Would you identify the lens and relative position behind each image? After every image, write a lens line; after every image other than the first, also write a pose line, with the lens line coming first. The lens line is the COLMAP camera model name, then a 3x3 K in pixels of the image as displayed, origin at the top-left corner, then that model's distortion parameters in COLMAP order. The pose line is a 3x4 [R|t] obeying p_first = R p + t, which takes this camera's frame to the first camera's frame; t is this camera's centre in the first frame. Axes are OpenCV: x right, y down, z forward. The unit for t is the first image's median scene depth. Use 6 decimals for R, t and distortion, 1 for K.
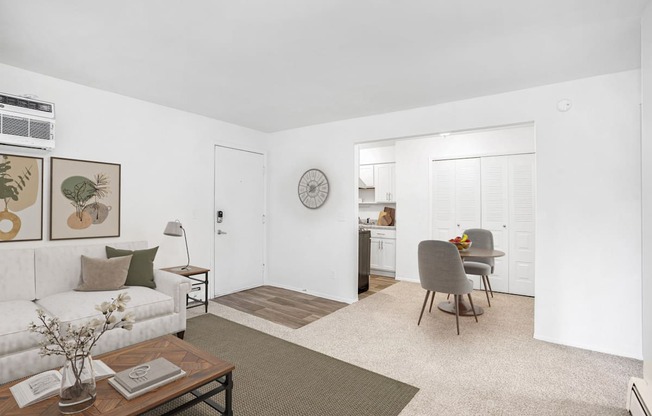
lens RADIAL K [[317.0, 0, 326.0], [0, 317.0, 207.9], [0, 0, 1]] dist [-0.003440, -0.000074]
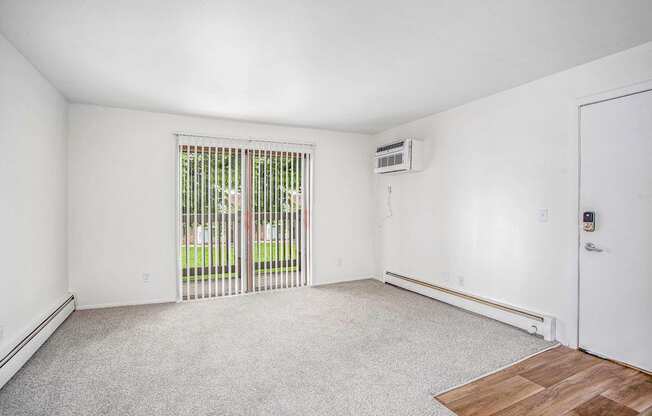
lens RADIAL K [[317.0, 0, 325.4], [0, 317.0, 208.1], [0, 0, 1]] dist [-0.003440, -0.000074]
pose [[-0.426979, -0.002516, -0.904258, 0.484081], [0.001166, 0.999994, -0.003333, 0.004701], [0.904261, -0.002477, -0.426974, 0.921919]]
